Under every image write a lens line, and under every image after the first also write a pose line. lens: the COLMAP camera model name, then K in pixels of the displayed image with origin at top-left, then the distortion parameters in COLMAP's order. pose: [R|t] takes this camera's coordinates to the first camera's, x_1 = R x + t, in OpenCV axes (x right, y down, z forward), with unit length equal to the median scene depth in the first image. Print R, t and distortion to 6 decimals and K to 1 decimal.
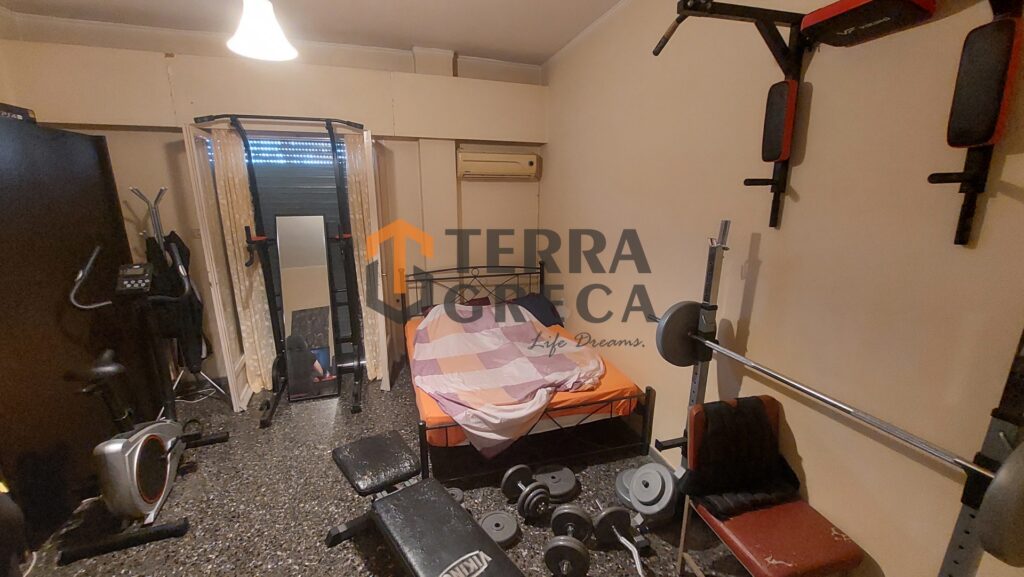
lens RADIAL K [[420.9, 0, 517.5], [0, 420.9, 291.6], [0, 0, 1]] dist [-0.014577, -0.000326]
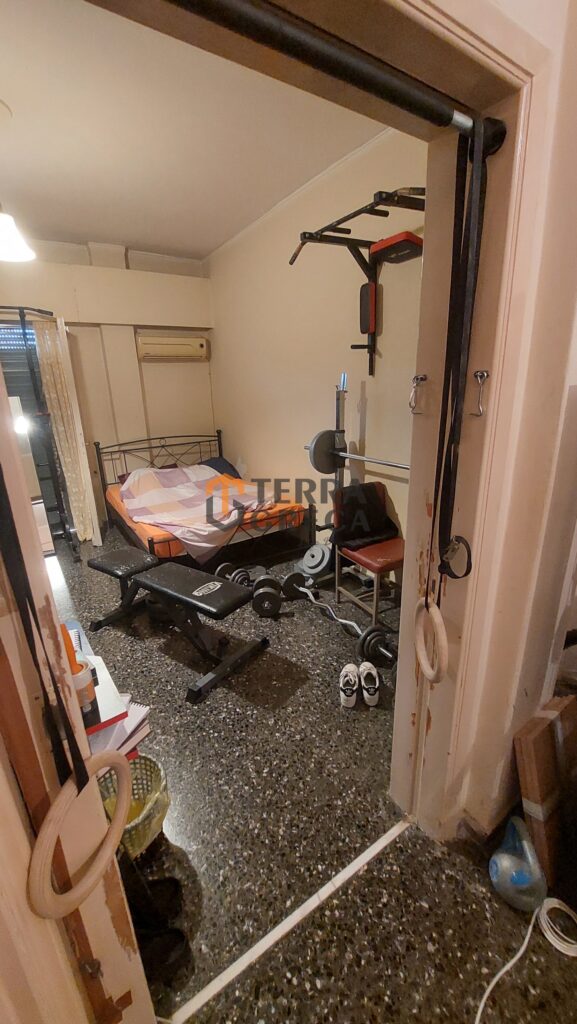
lens RADIAL K [[420.9, 0, 288.5], [0, 420.9, 512.0], [0, 0, 1]] dist [-0.014577, -0.000326]
pose [[0.966071, -0.110538, 0.233426, -0.101311], [0.095379, 0.992589, 0.075299, 0.162516], [-0.240019, -0.050481, 0.969455, -0.392908]]
